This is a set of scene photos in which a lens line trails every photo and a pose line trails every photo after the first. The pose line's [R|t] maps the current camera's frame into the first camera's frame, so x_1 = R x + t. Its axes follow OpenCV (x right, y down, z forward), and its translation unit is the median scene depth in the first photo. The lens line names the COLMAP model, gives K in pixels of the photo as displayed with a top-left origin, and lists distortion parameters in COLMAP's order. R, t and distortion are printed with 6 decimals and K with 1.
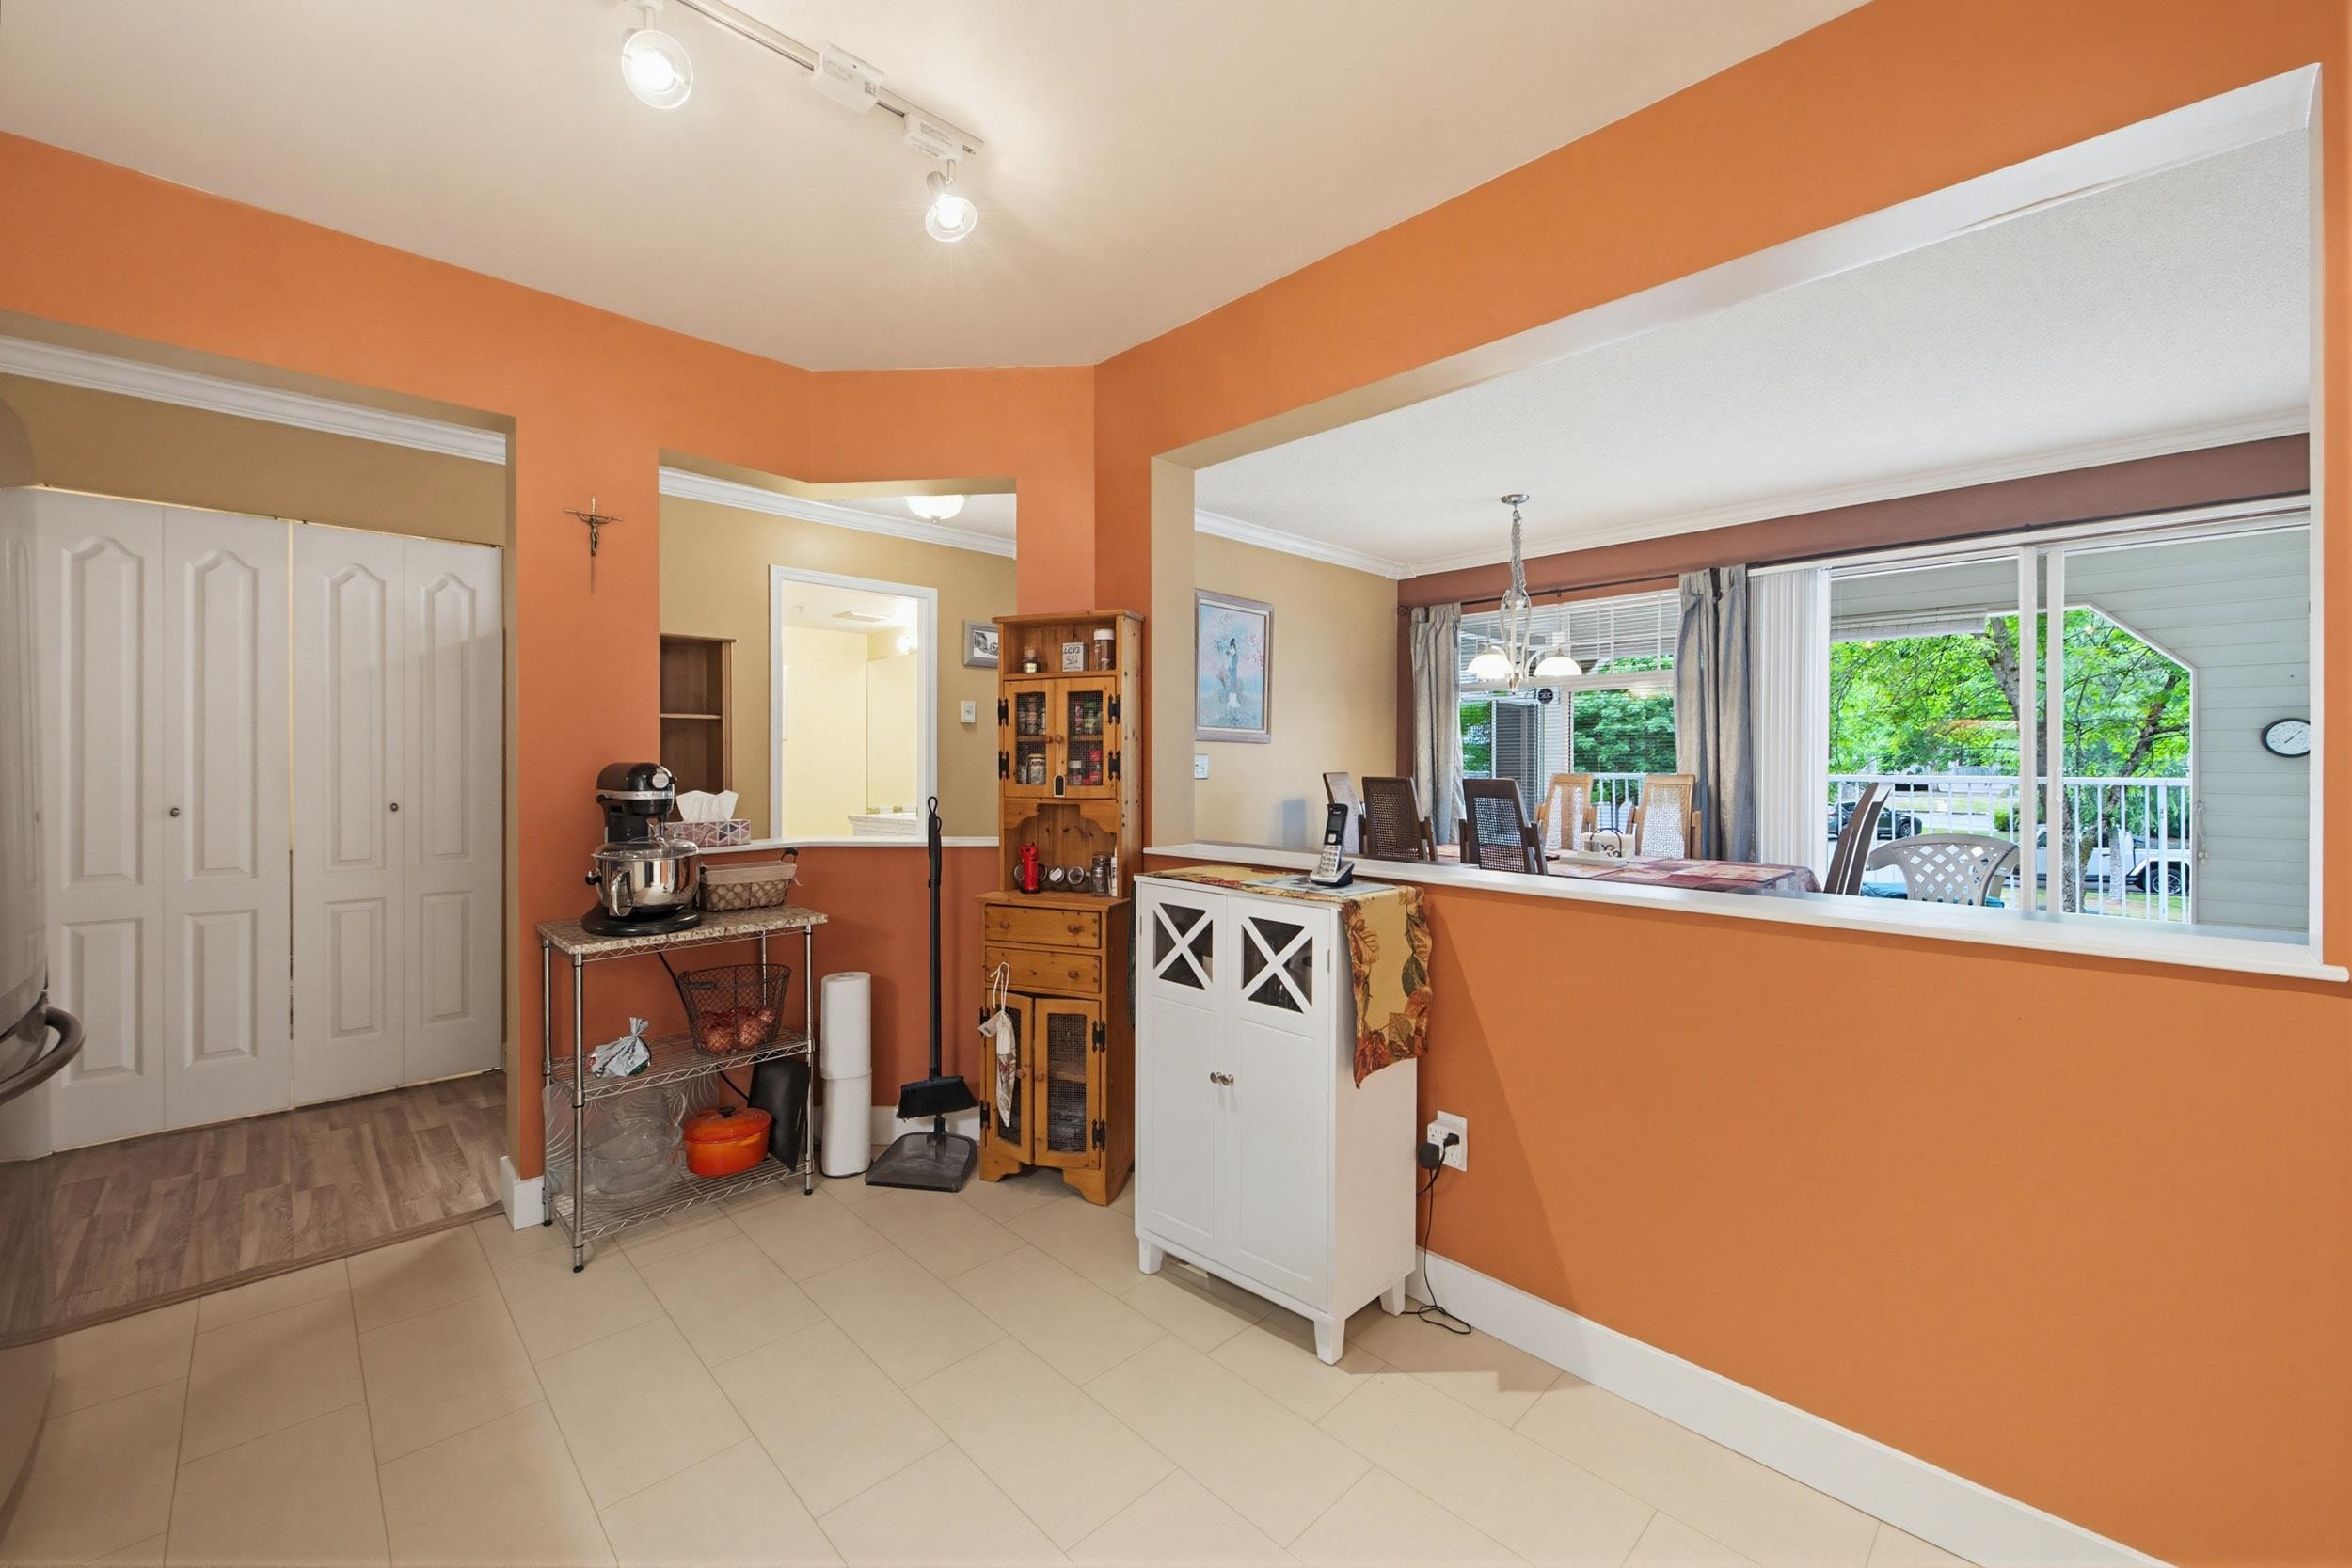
lens RADIAL K [[931.8, 0, 1151.1], [0, 931.8, 761.5], [0, 0, 1]] dist [-0.000088, -0.000689]
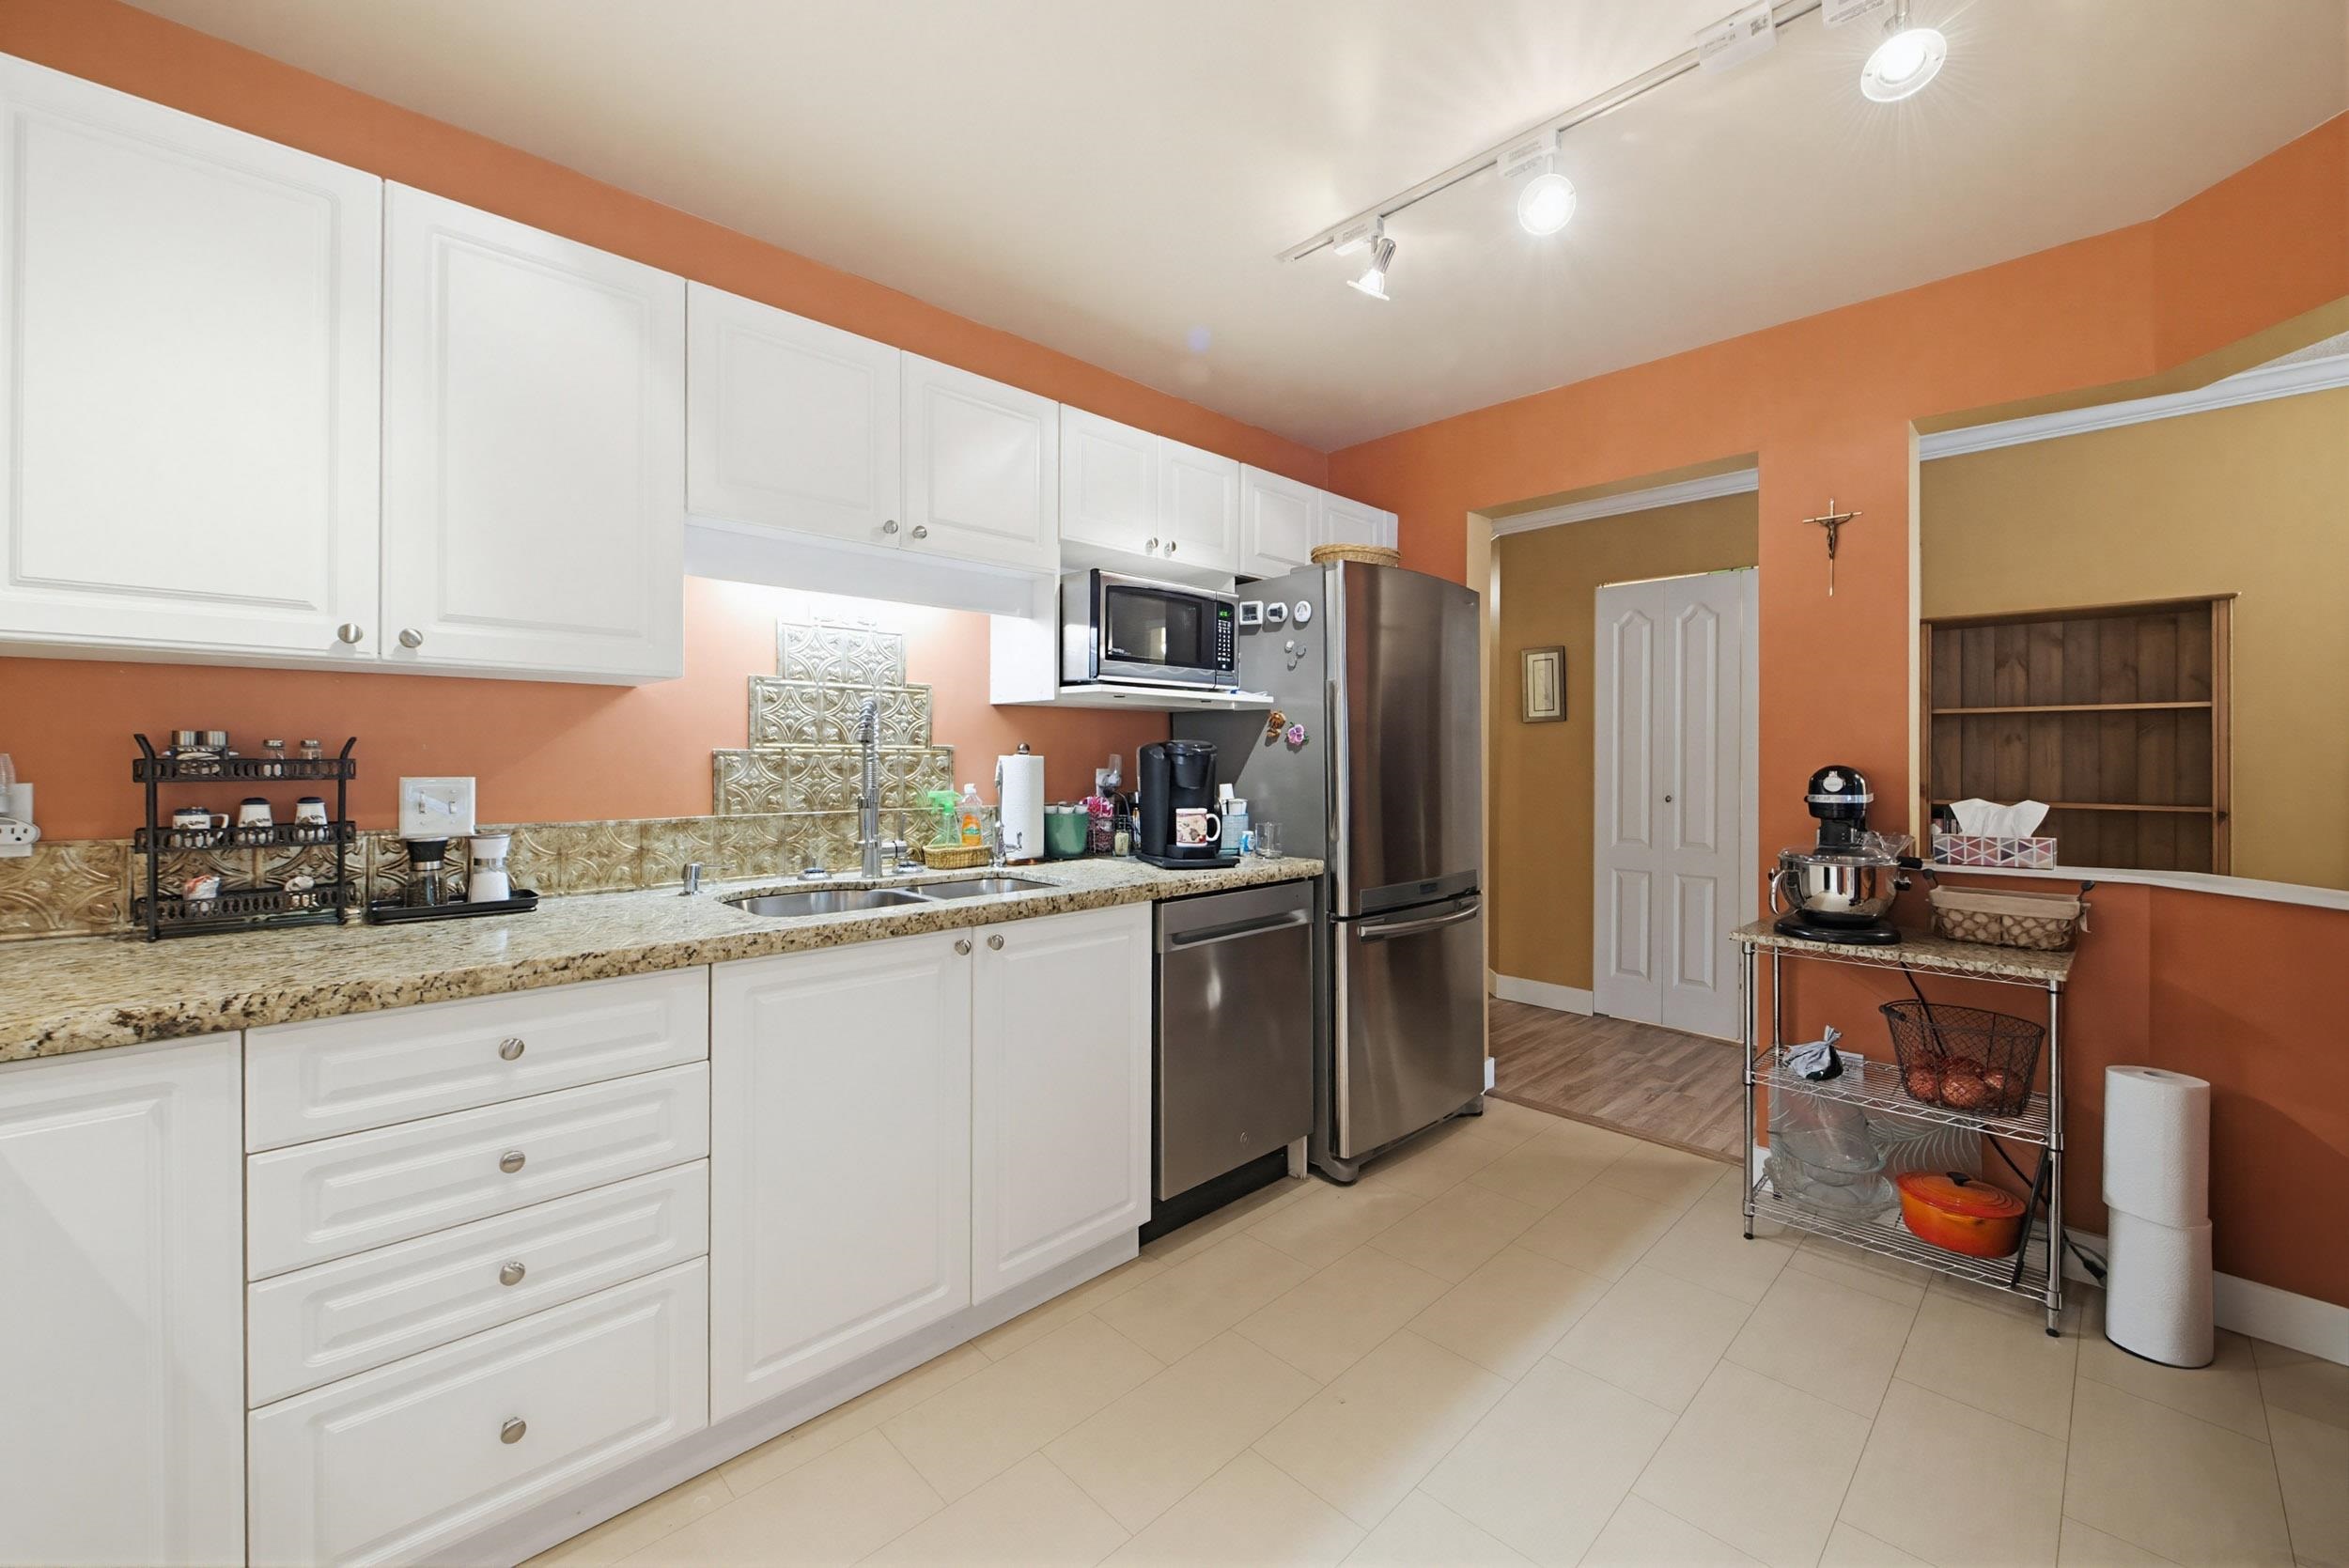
lens RADIAL K [[930.6, 0, 1149.6], [0, 930.6, 761.5], [0, 0, 1]] dist [-0.000088, -0.000689]
pose [[-0.002414, 0.002934, -0.999993, 0.385359], [-0.004669, 0.999985, 0.002945, -0.001973], [0.999986, 0.004676, -0.002400, 0.260549]]
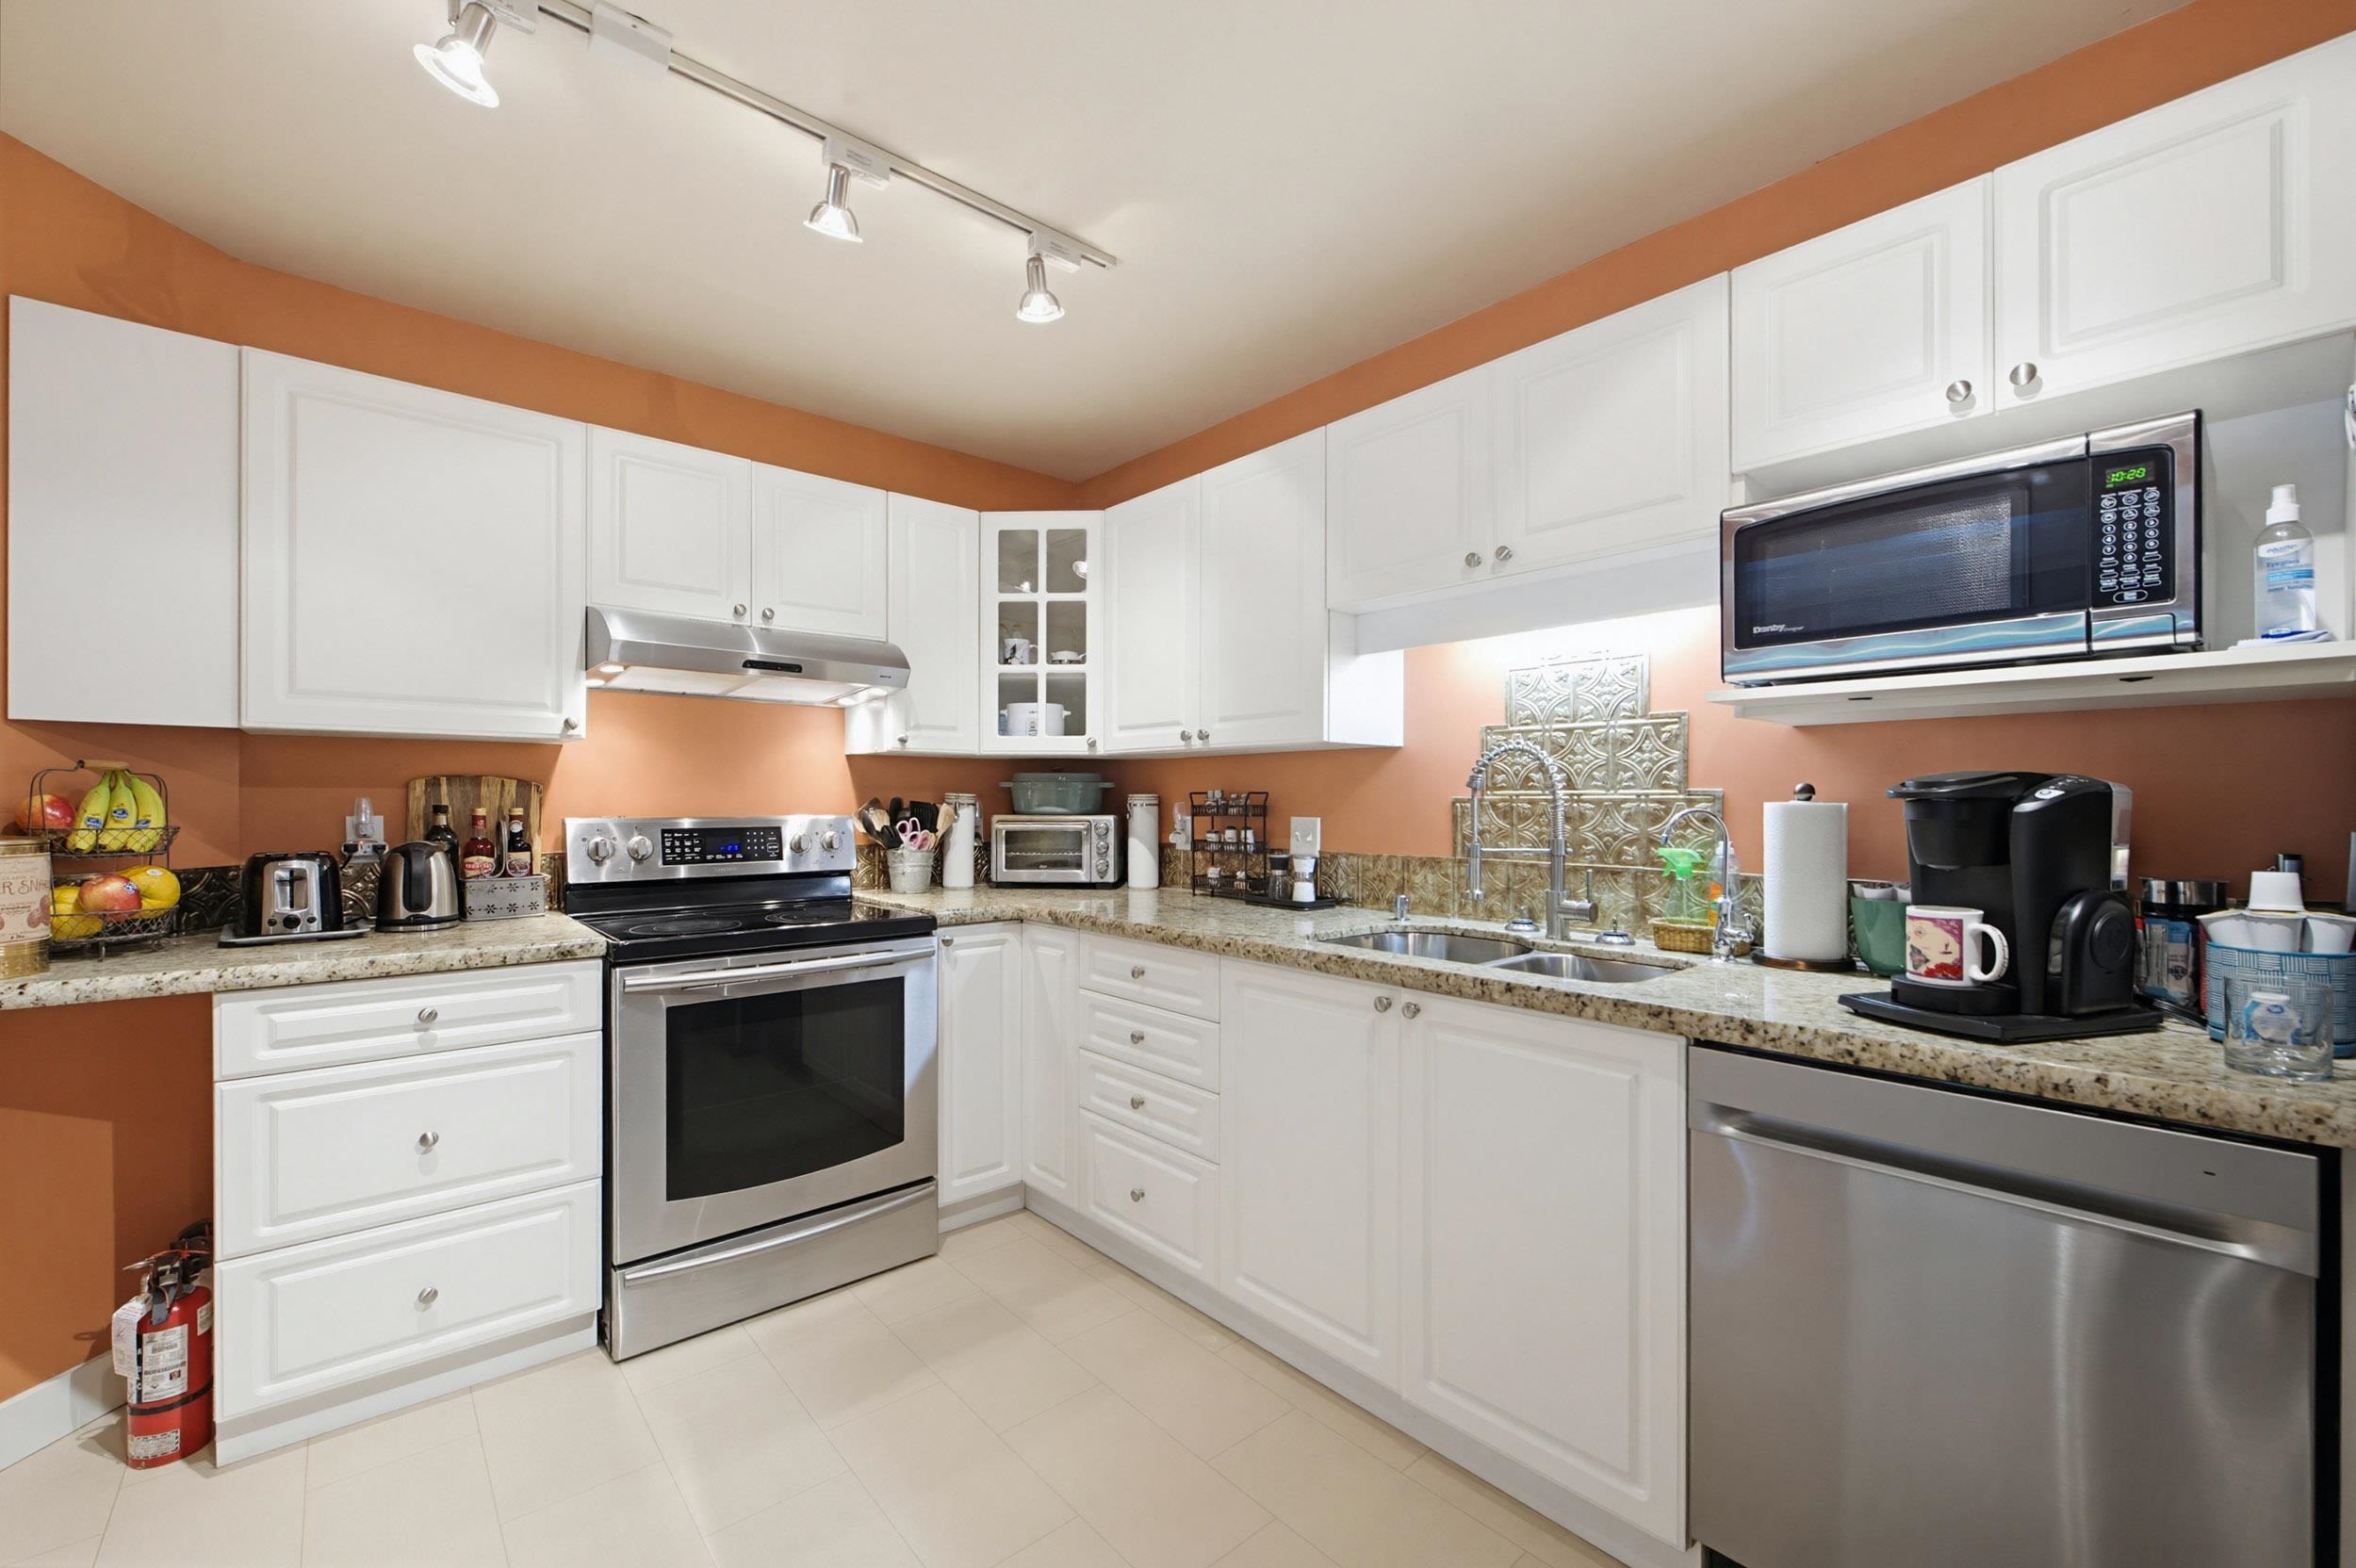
lens RADIAL K [[948.3, 0, 1186.7], [0, 948.3, 805.2], [0, 0, 1]] dist [-0.001283, -0.000862]
pose [[-0.999274, -0.003257, 0.037960, -0.200897], [-0.003039, 0.999979, 0.005806, -0.005212], [-0.037978, 0.005686, -0.999262, 0.801318]]
